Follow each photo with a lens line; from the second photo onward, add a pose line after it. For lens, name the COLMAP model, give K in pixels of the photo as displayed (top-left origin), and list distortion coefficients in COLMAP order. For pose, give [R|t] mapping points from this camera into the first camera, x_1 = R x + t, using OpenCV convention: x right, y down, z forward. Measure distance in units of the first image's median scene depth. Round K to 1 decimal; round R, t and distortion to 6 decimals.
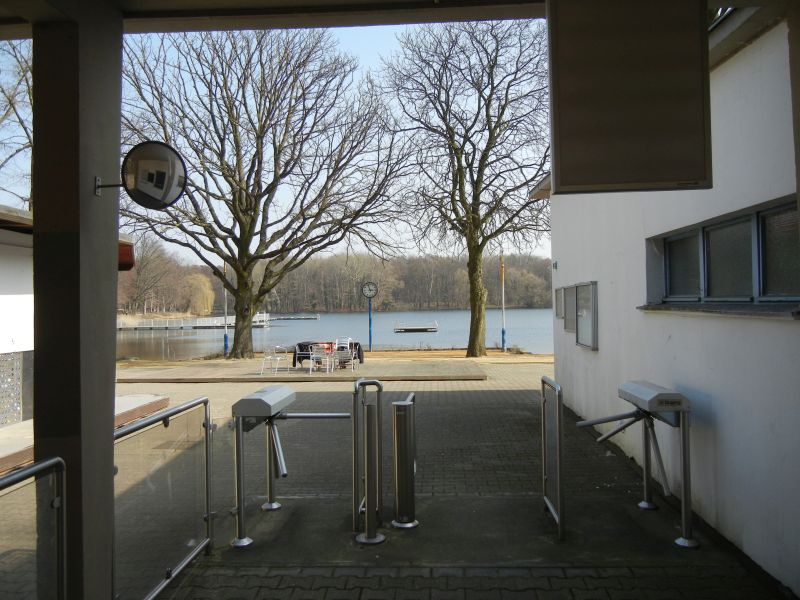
lens RADIAL K [[701.3, 0, 400.0], [0, 701.3, 300.0], [0, 0, 1]] dist [0.000436, -0.000271]
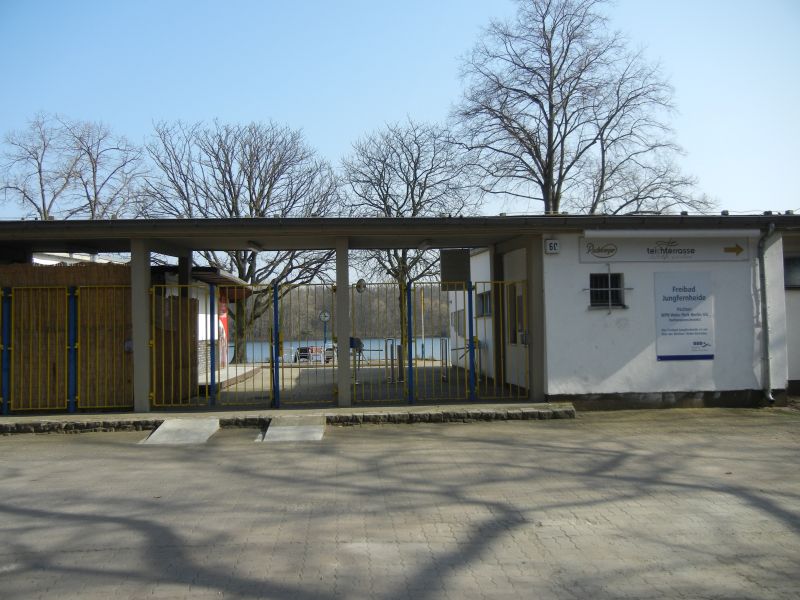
lens RADIAL K [[701.3, 0, 400.0], [0, 701.3, 300.0], [0, 0, 1]] dist [0.000436, -0.000271]
pose [[0.993189, 0.005847, 0.116371, -0.068937], [-0.000958, 0.999116, -0.042031, 0.012596], [-0.116514, 0.041633, 0.992316, -0.432846]]
